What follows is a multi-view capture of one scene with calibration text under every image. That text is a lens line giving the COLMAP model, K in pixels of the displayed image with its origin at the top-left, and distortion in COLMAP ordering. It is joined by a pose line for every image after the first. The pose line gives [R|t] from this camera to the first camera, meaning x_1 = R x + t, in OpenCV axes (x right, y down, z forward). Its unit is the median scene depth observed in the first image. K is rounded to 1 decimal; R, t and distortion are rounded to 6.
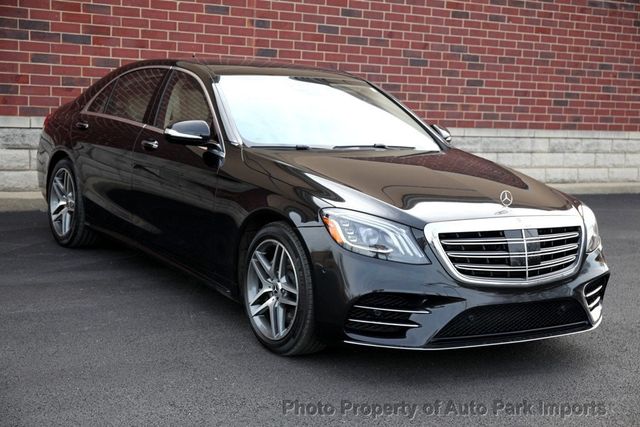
lens RADIAL K [[1104.1, 0, 325.2], [0, 1104.1, 222.3], [0, 0, 1]] dist [0.096903, 0.000000]
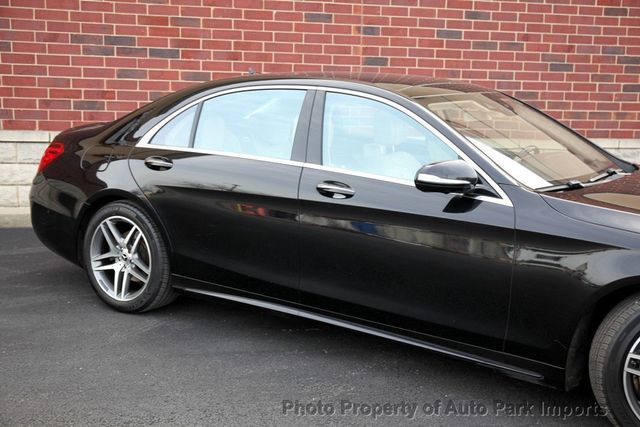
lens RADIAL K [[1047.9, 0, 324.5], [0, 1047.9, 271.4], [0, 0, 1]] dist [0.059341, 0.000000]
pose [[0.954103, 0.027022, -0.298258, 0.177715], [-0.016574, 0.999159, 0.037506, -0.006622], [0.299021, -0.030841, 0.953748, 0.123626]]
